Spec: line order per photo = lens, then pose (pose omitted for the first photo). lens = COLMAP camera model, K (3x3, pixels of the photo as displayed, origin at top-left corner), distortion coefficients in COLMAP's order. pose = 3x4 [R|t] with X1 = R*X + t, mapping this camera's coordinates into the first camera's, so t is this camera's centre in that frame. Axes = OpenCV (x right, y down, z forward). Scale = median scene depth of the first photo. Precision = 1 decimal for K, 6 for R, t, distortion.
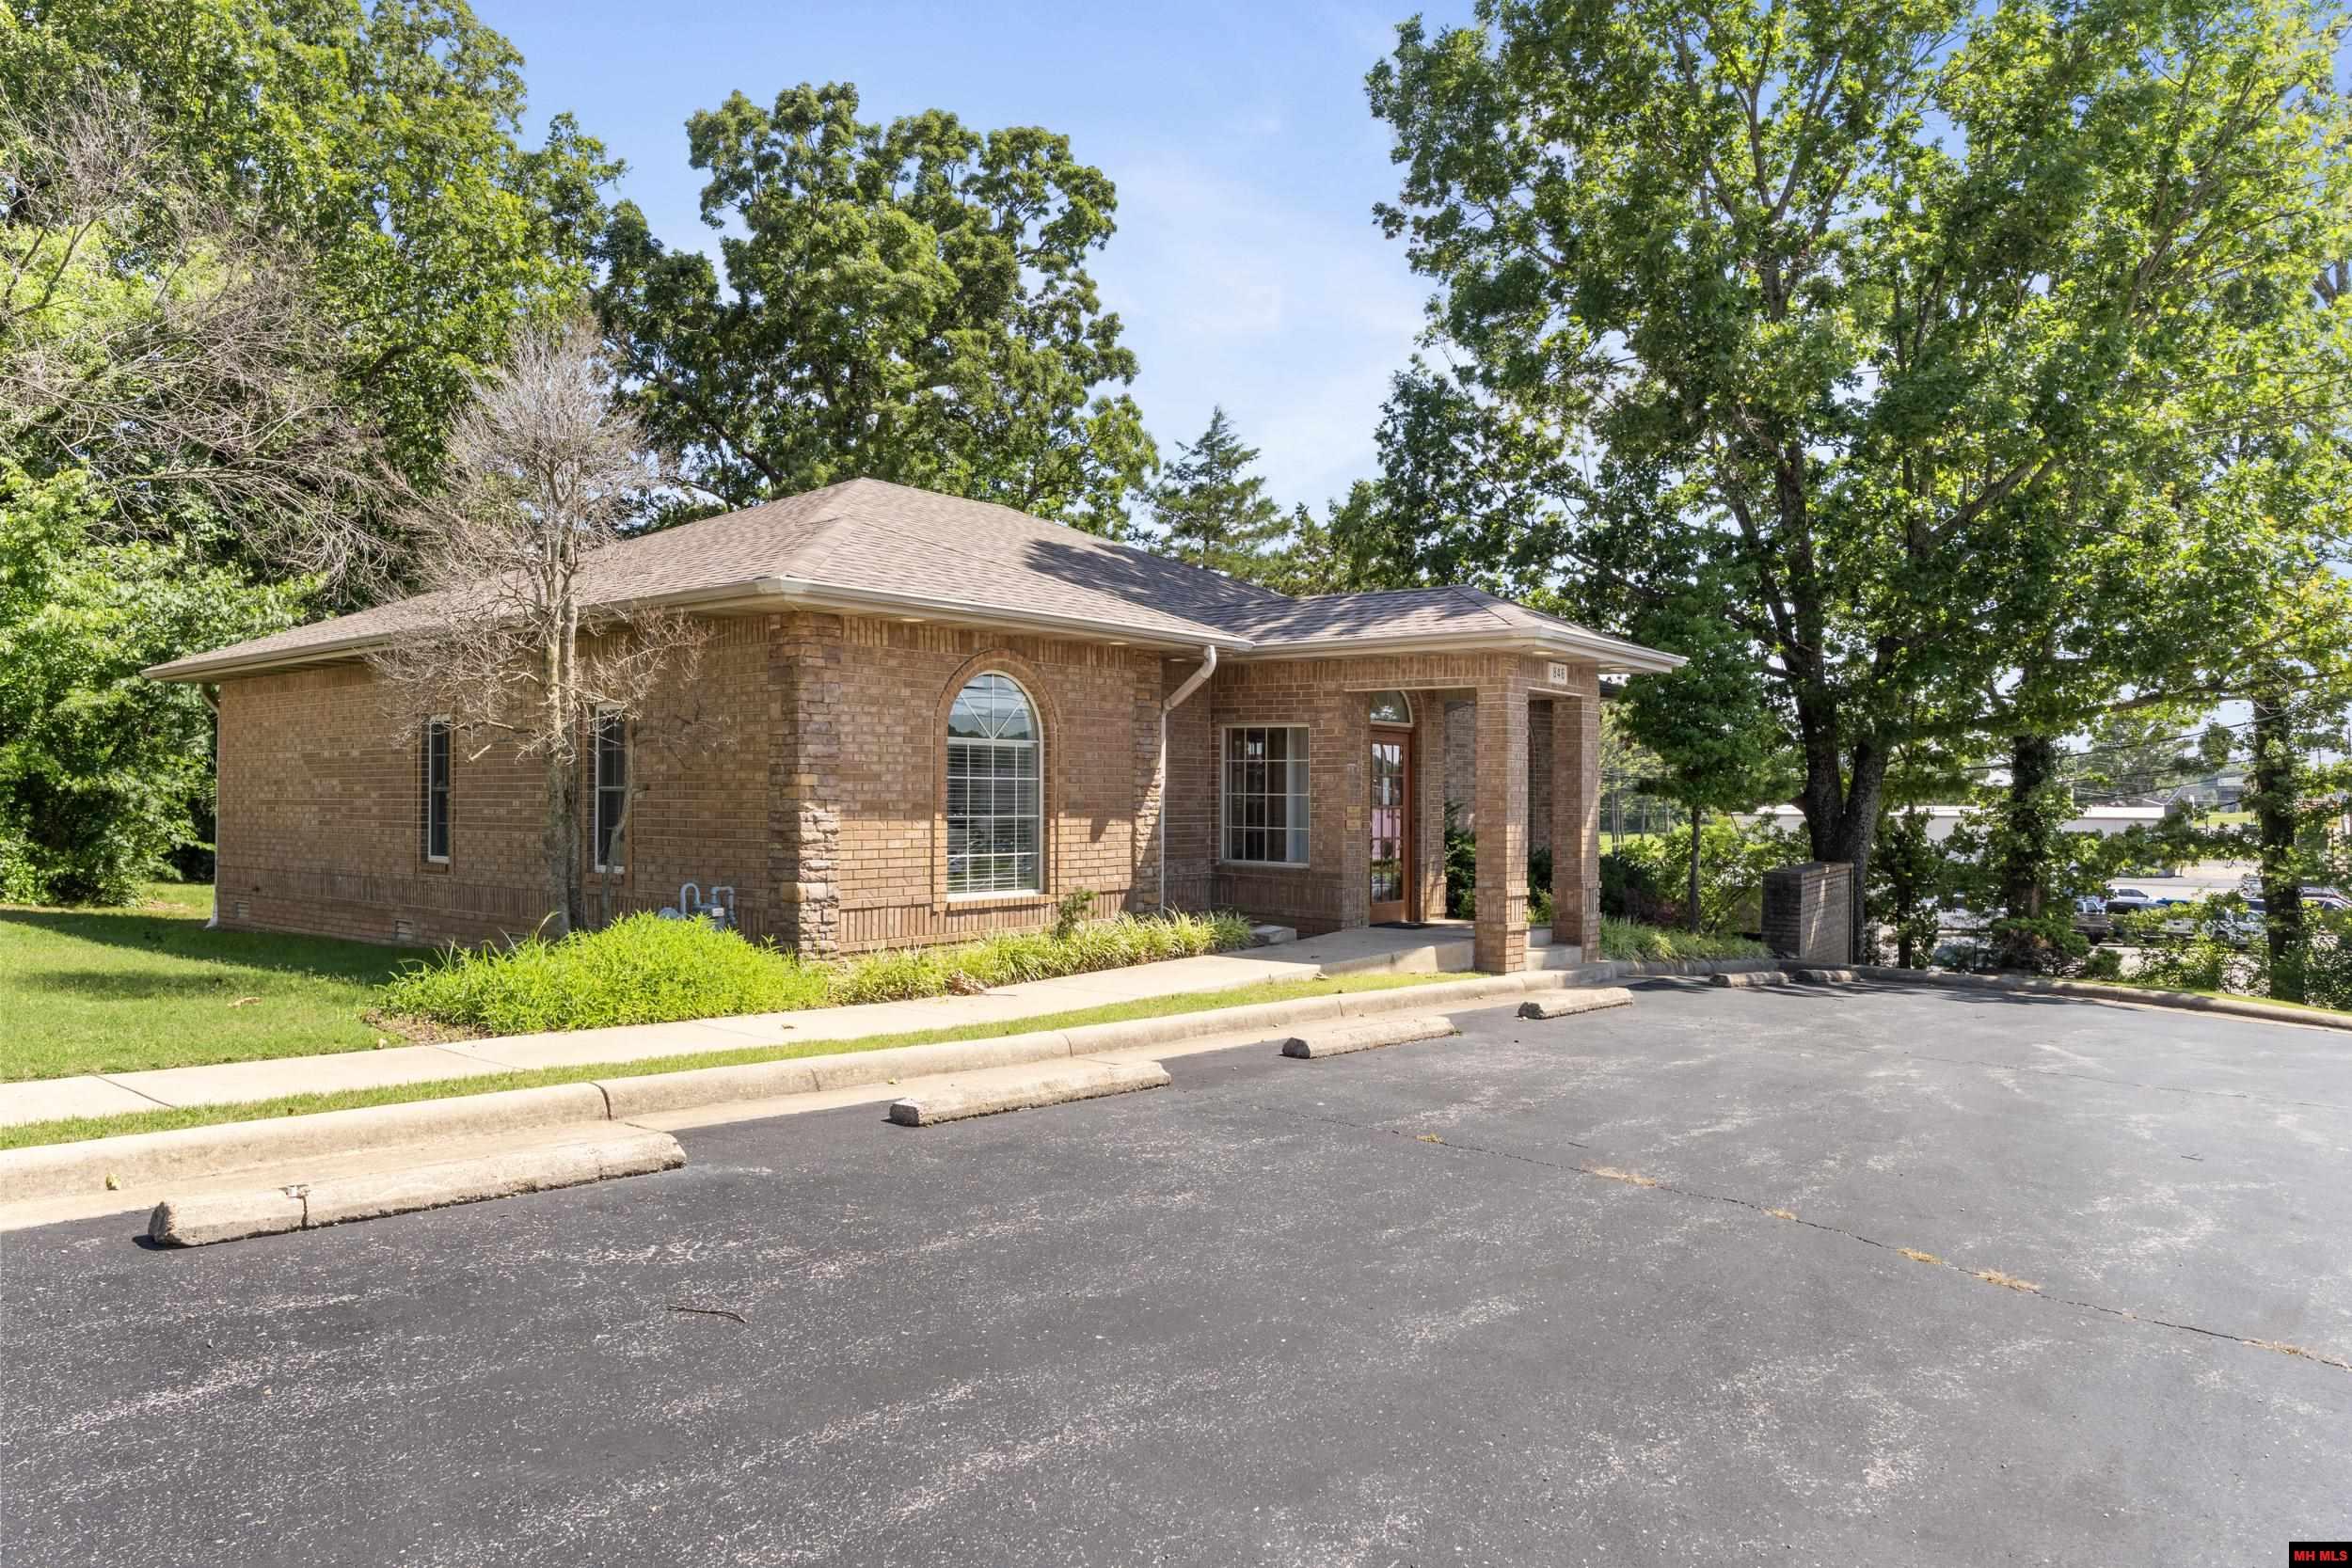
lens RADIAL K [[1484.4, 0, 1175.8], [0, 1484.4, 789.0], [0, 0, 1]] dist [-0.009024, -0.004545]
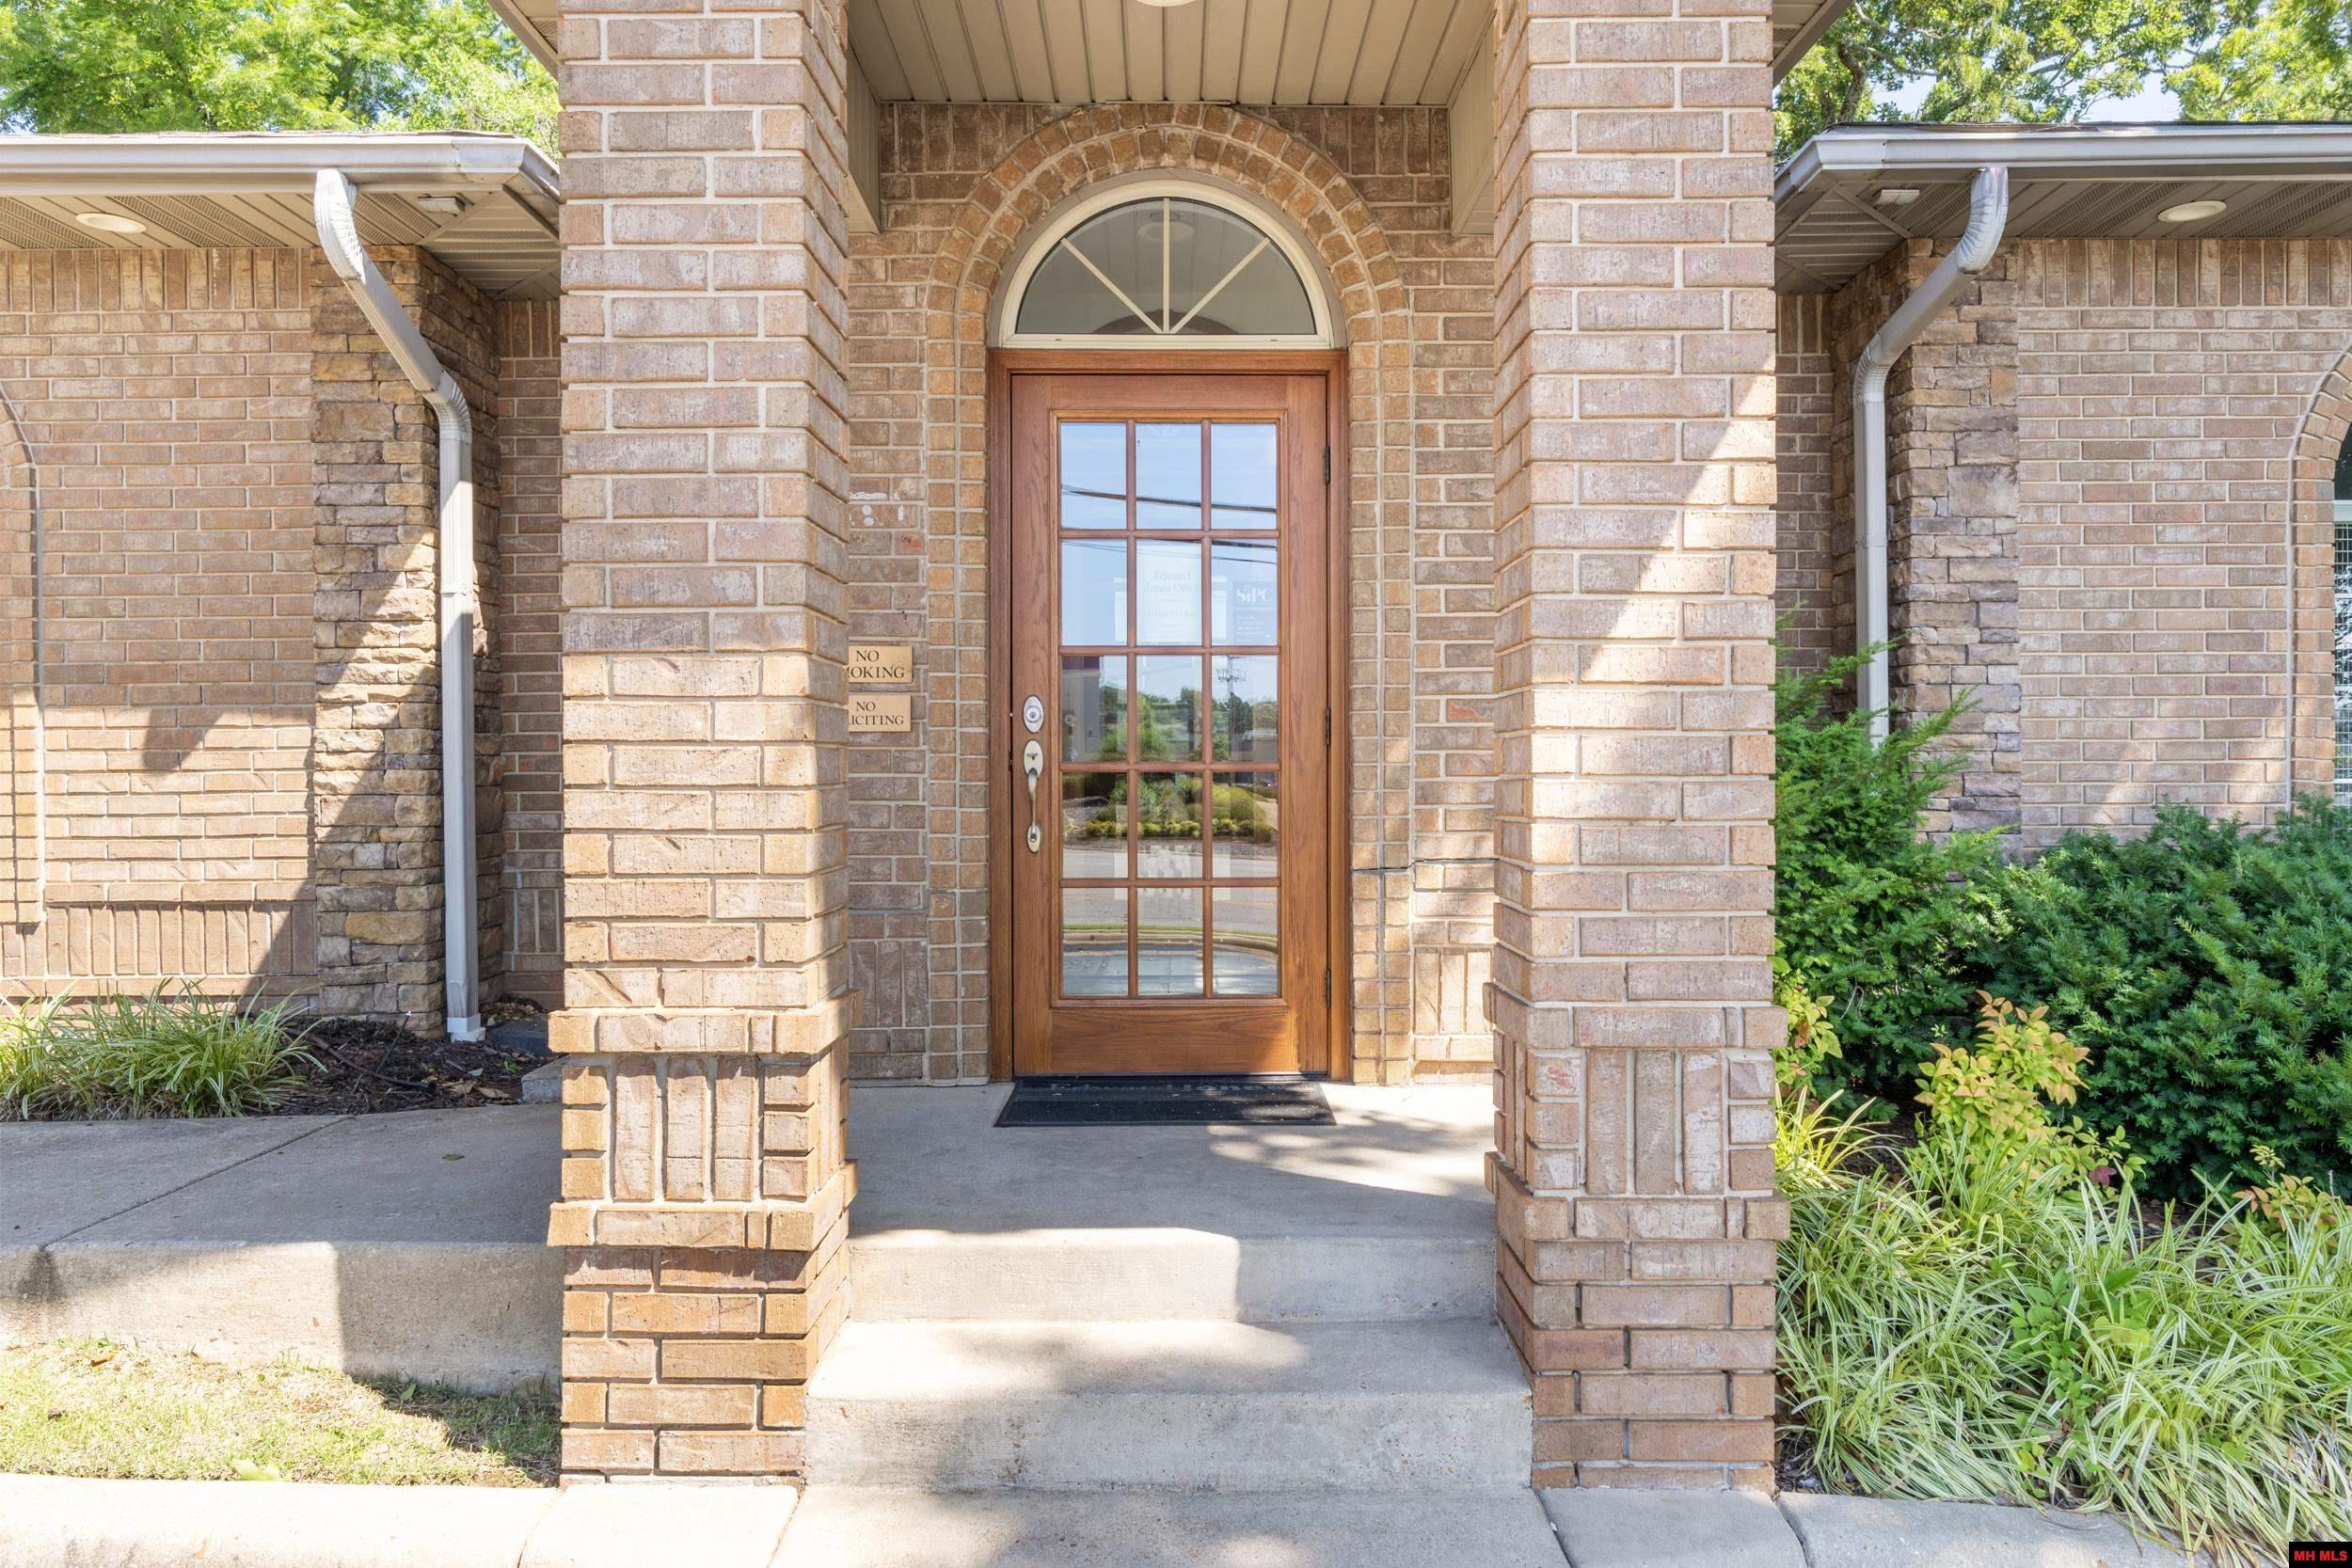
lens RADIAL K [[1567.6, 0, 1176.6], [0, 1567.6, 786.4], [0, 0, 1]] dist [0.005690, 0.001289]
pose [[0.648214, 0.000334, -0.761458, 0.449929], [0.013908, 0.999828, 0.012278, 0.041294], [0.761331, -0.018549, 0.648098, 1.006587]]
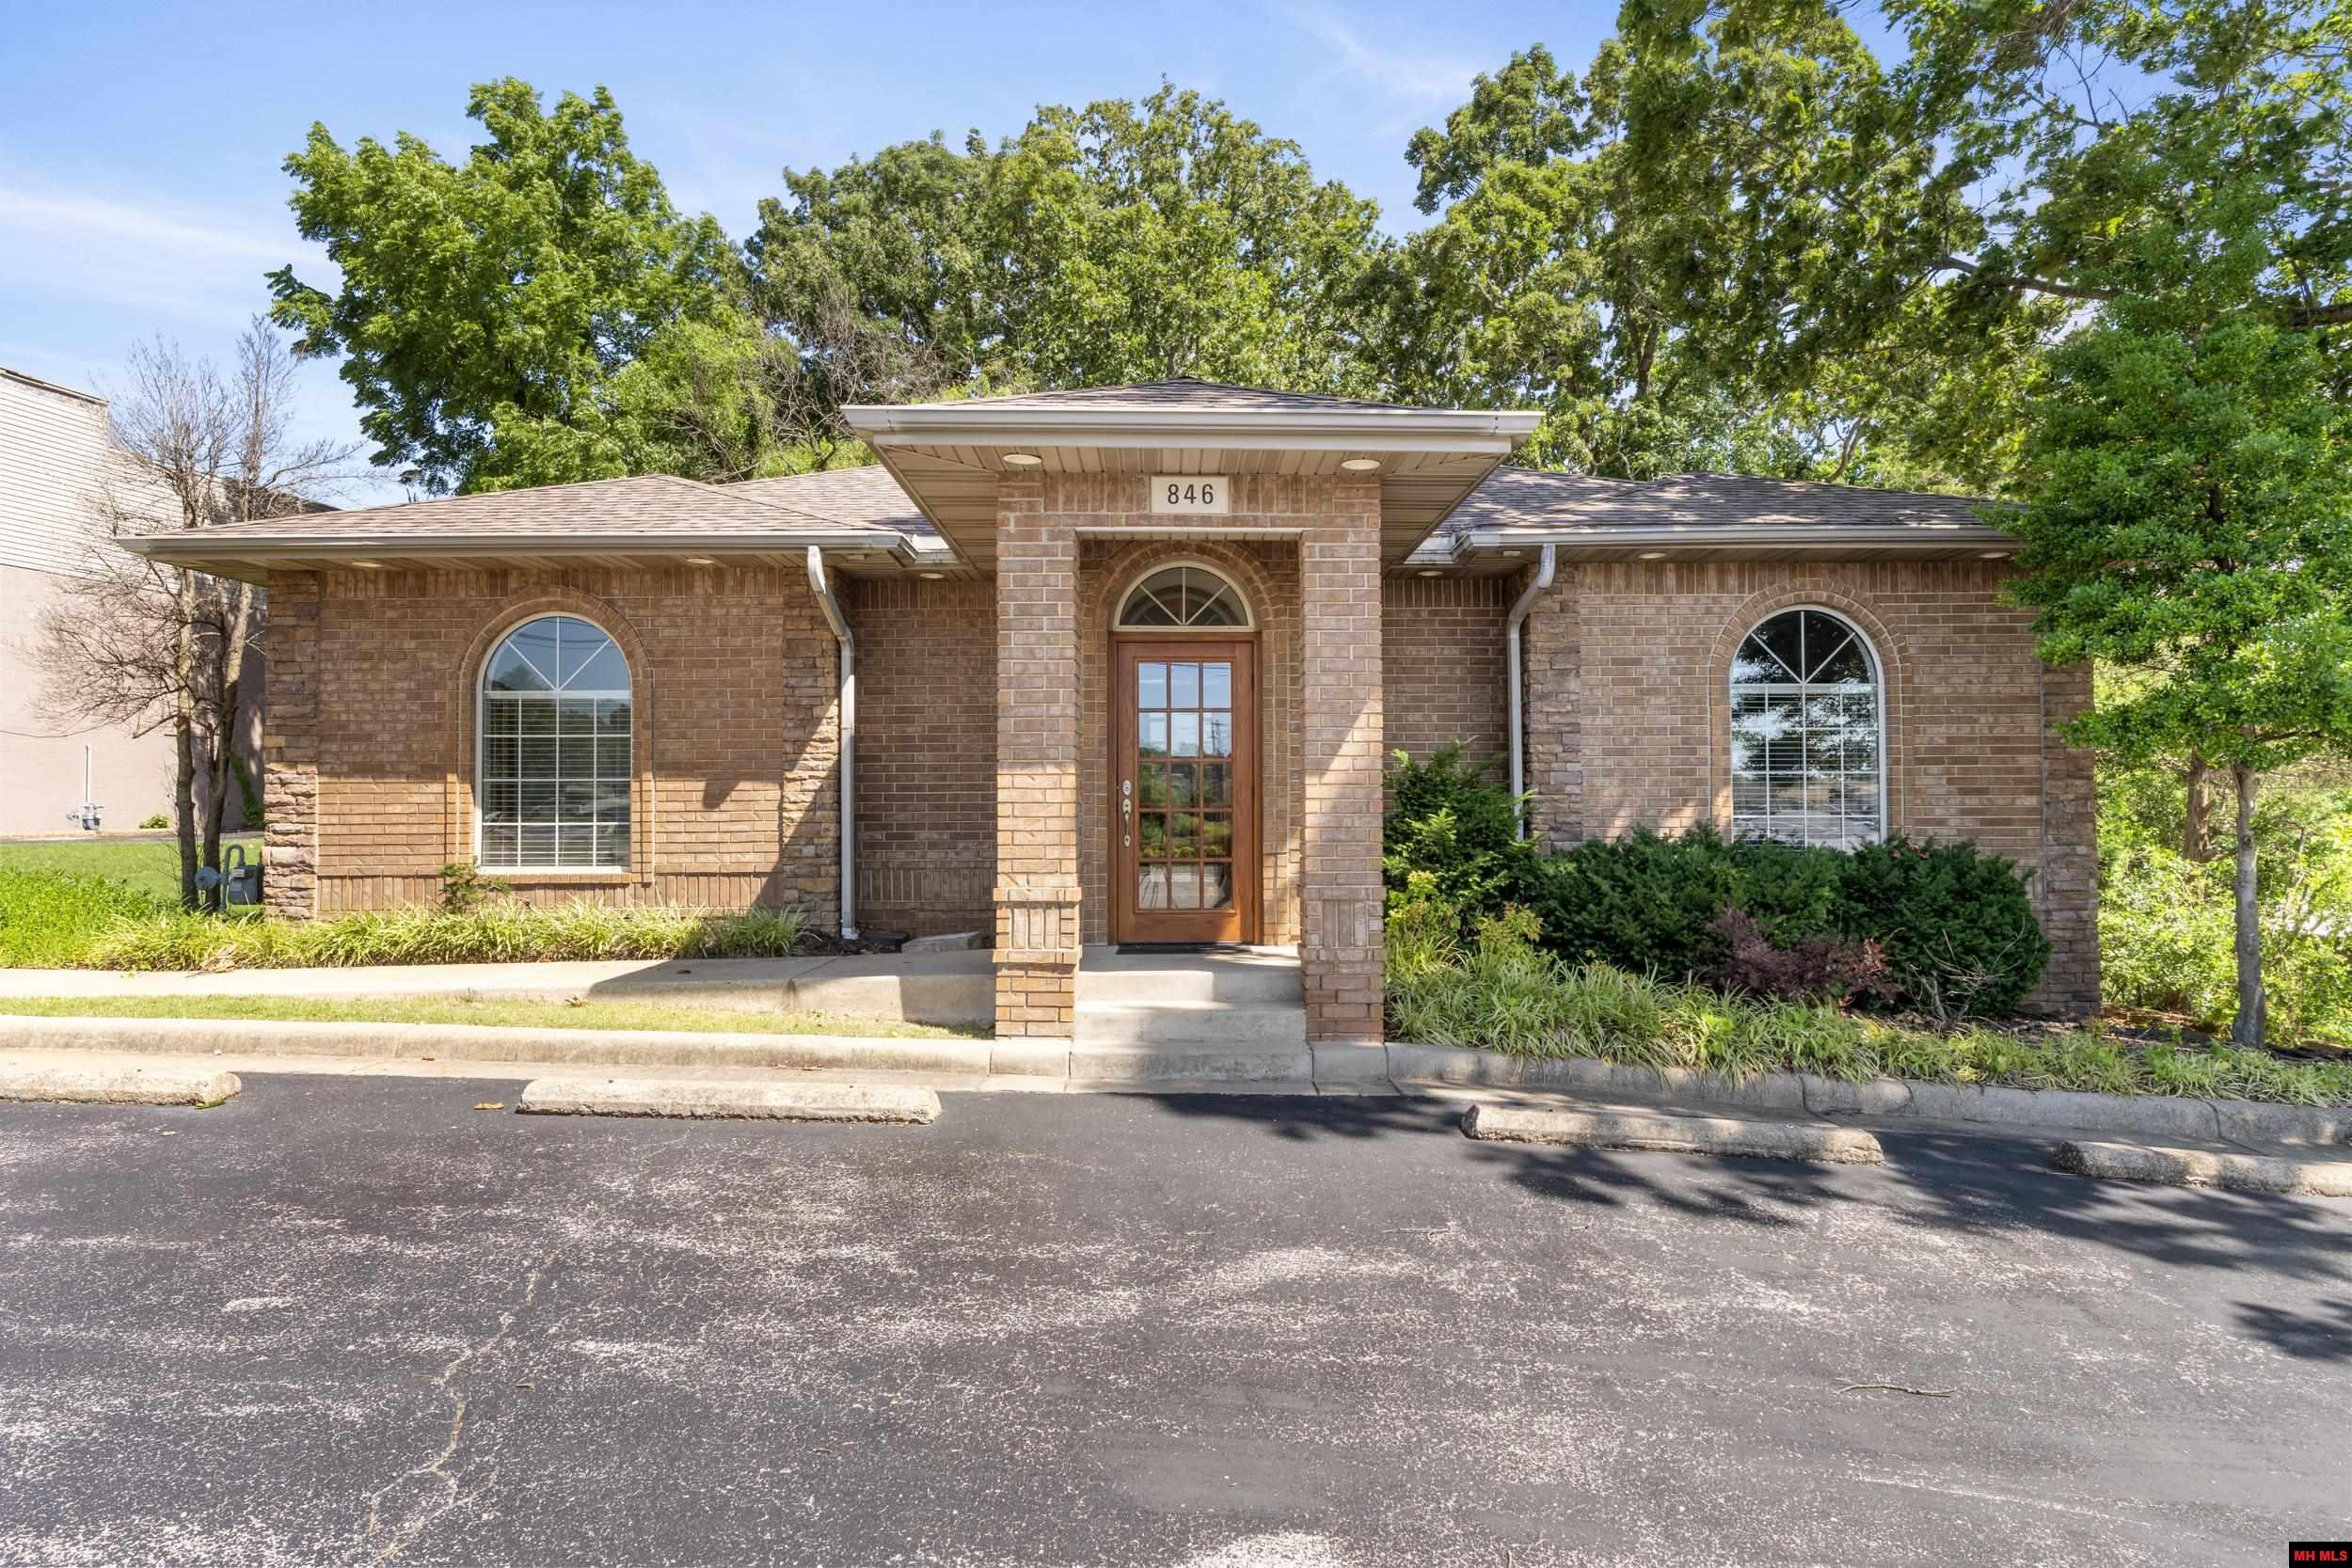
lens RADIAL K [[1360.9, 0, 1170.8], [0, 1360.9, 784.8], [0, 0, 1]] dist [0.000328, 0.000160]
pose [[0.647526, -0.021233, -0.761747, 0.722017], [0.012991, 0.999774, -0.016825, 0.039961], [0.761932, 0.000999, 0.647656, 0.763754]]
